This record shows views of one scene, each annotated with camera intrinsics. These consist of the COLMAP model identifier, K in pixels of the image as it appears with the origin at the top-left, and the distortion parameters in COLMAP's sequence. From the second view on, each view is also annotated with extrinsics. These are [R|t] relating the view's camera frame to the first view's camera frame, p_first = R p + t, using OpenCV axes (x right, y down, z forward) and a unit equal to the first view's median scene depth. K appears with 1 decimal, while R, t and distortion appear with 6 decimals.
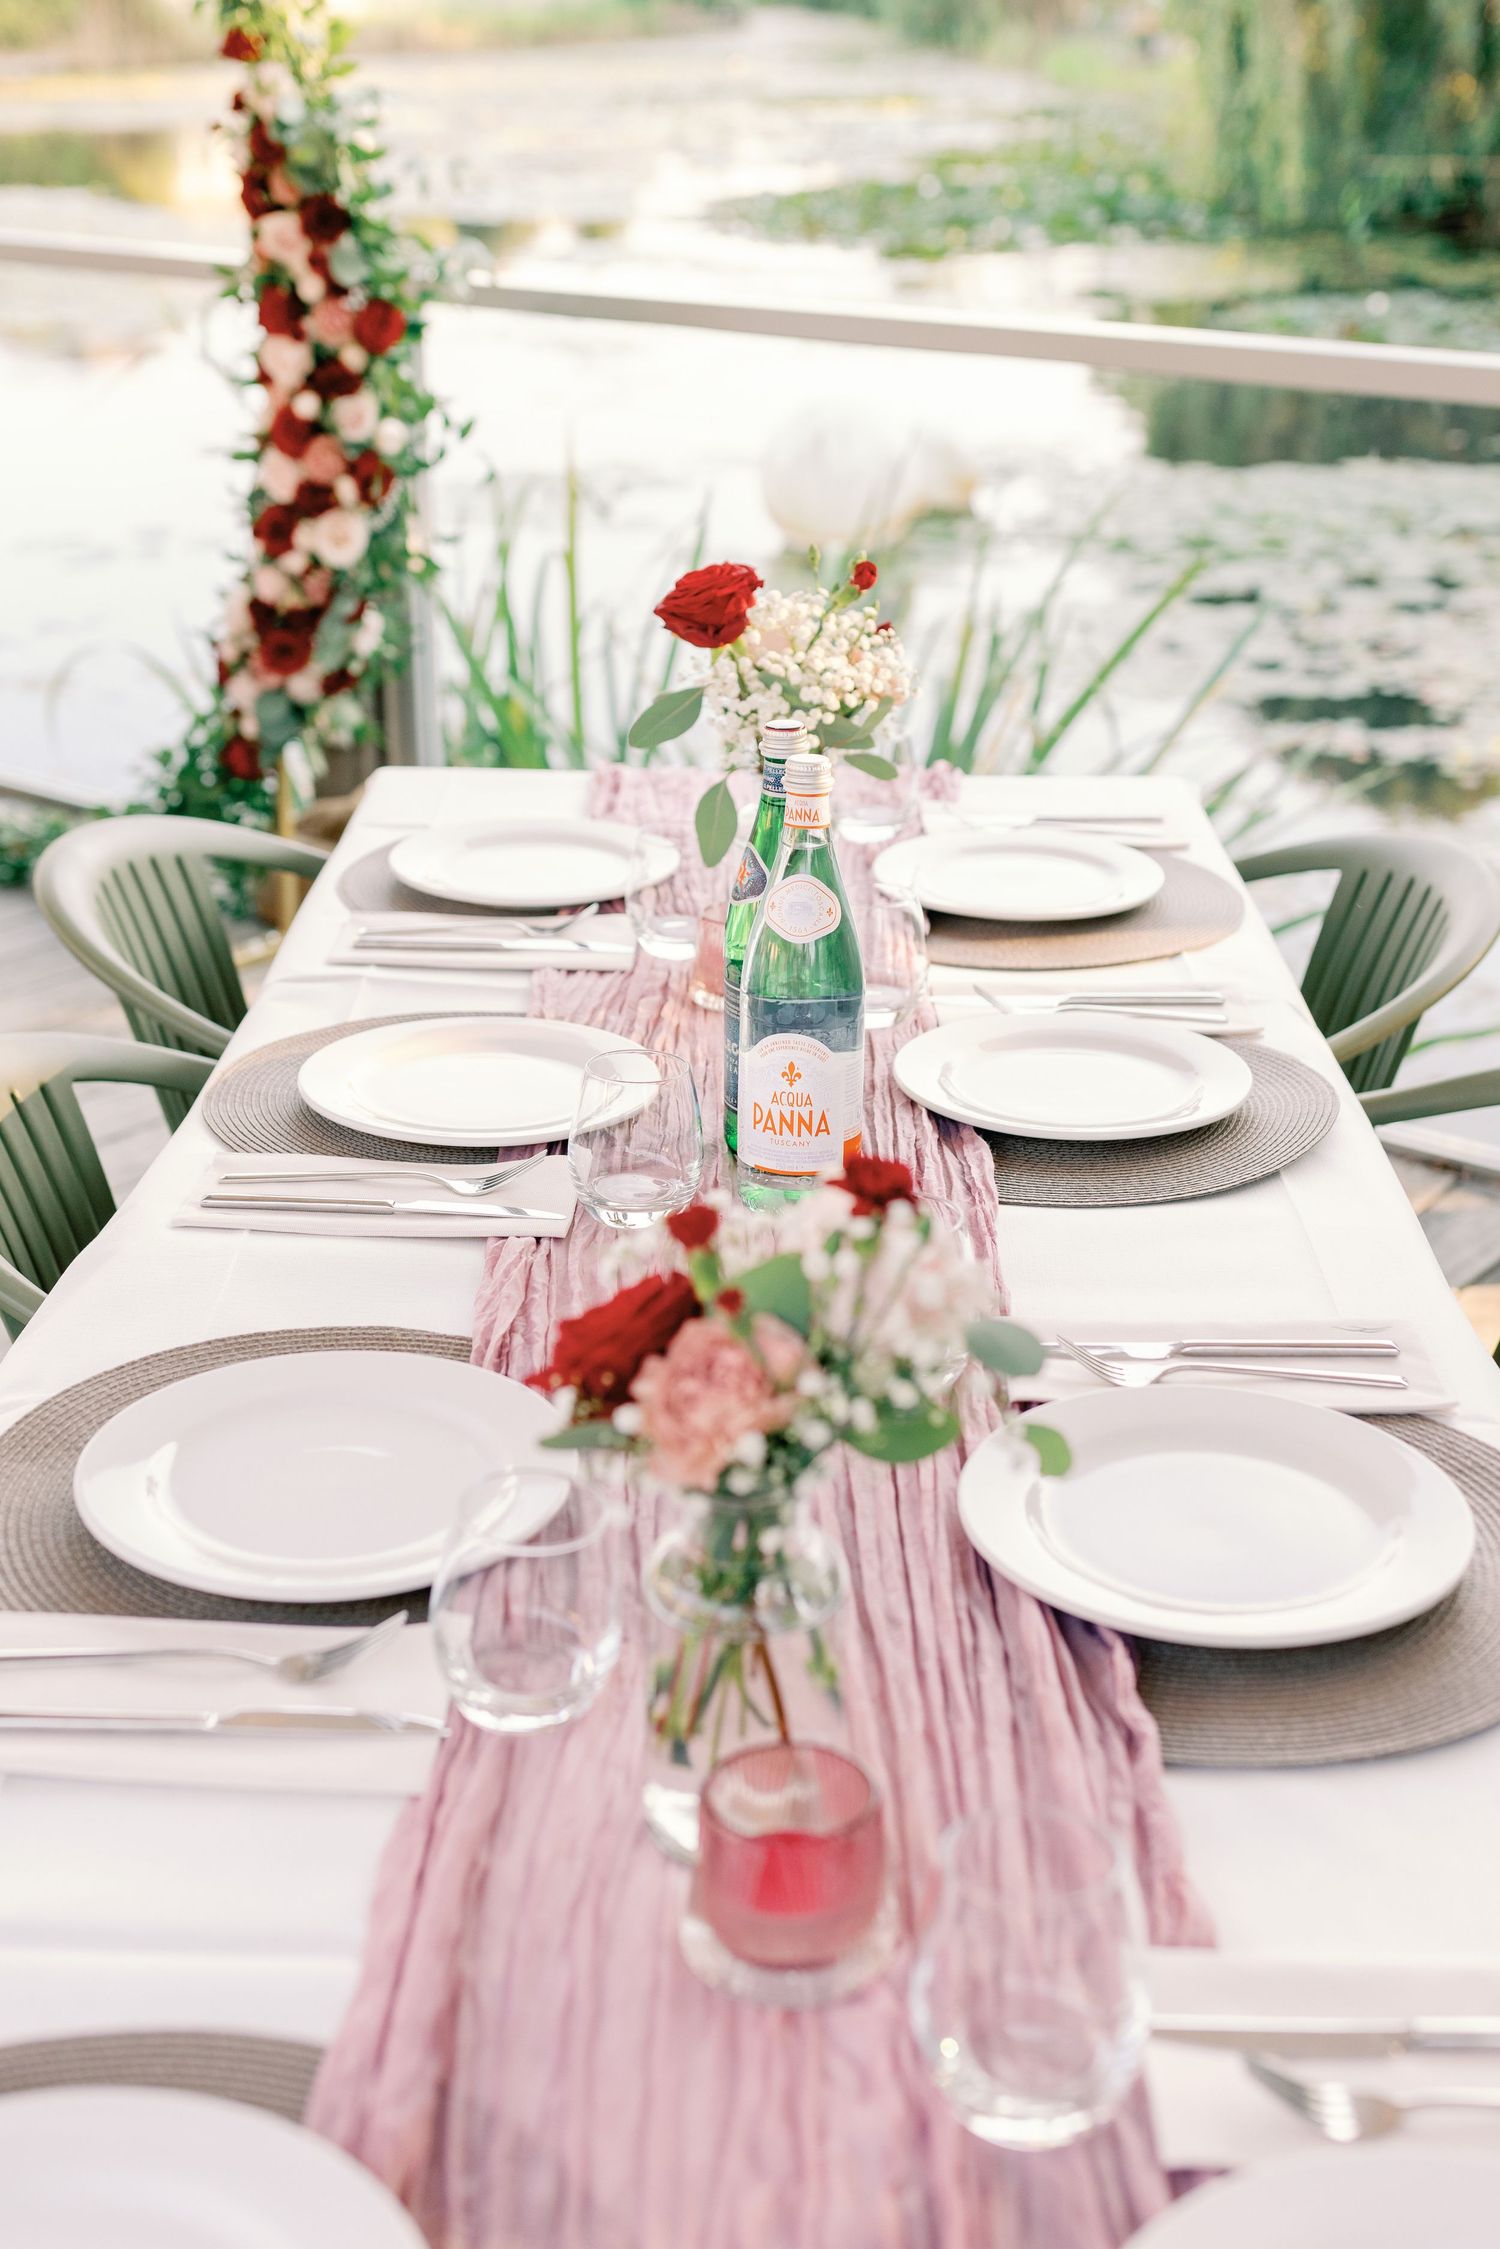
lens RADIAL K [[2934.4, 0, 740.8], [0, 2934.4, 1126.7], [0, 0, 1]] dist [-0.042672, 0.000000]
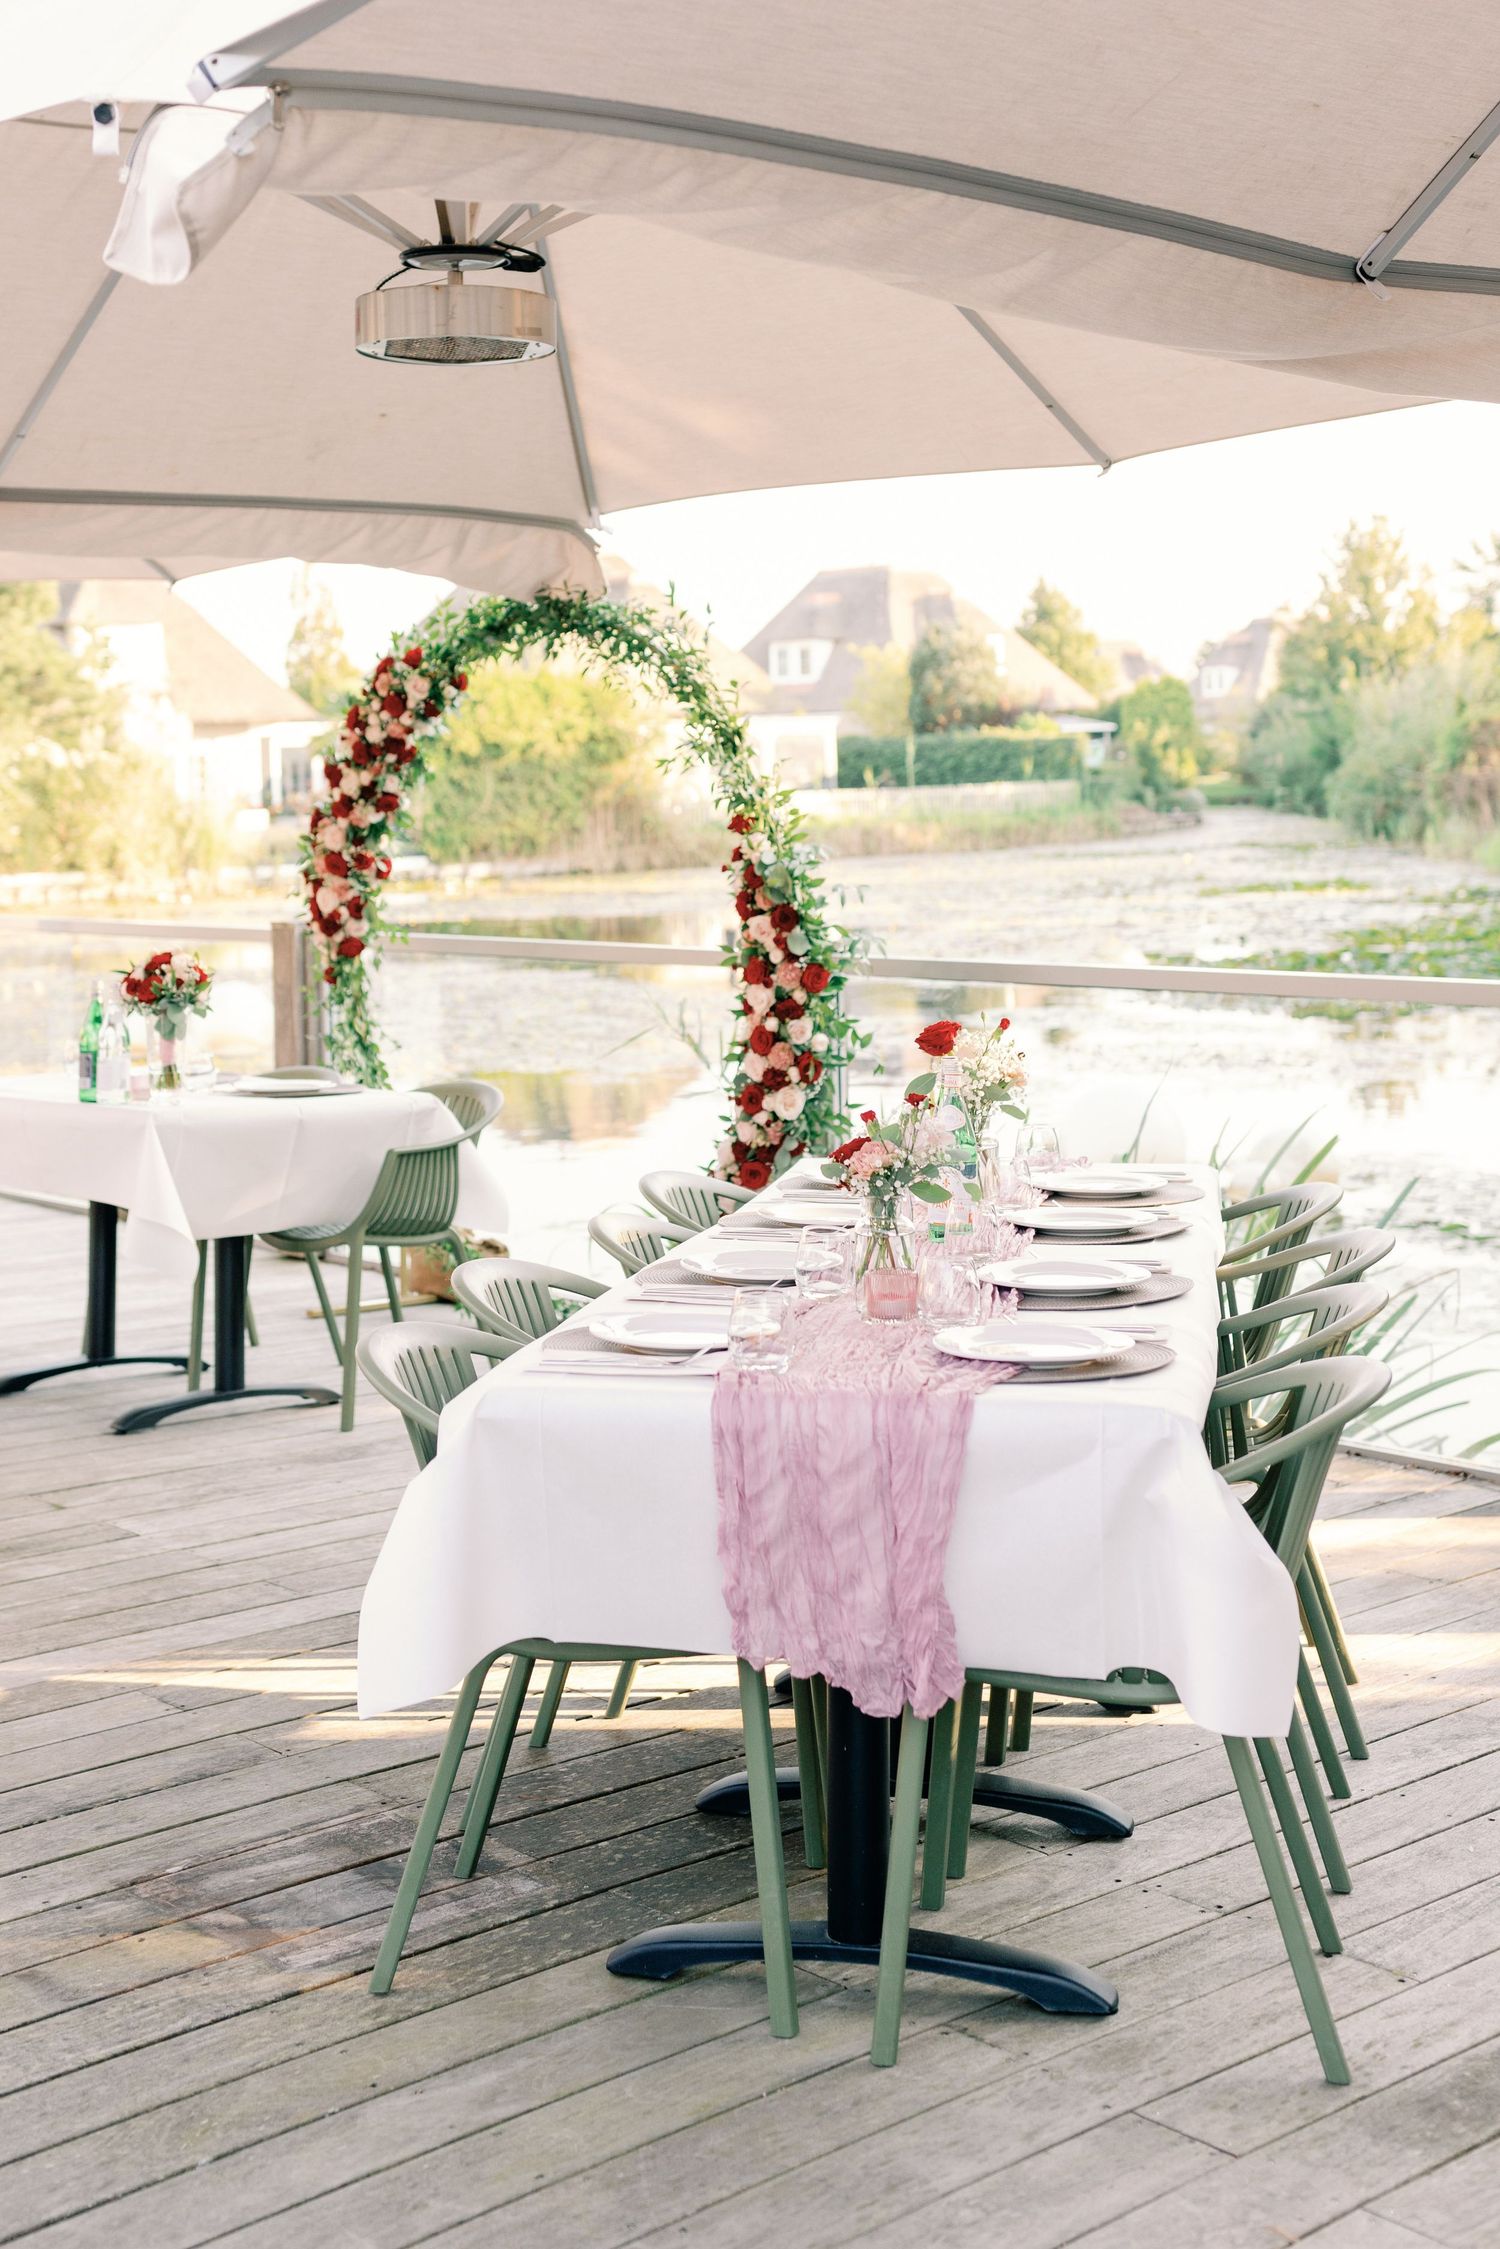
lens RADIAL K [[2934.4, 0, 751.7], [0, 2934.4, 1121.2], [0, 0, 1]] dist [-0.042672, 0.000000]
pose [[0.988418, -0.002167, -0.151738, 0.096546], [-0.037117, 0.966076, -0.255575, 0.239316], [0.147144, 0.258248, 0.954807, -0.601663]]
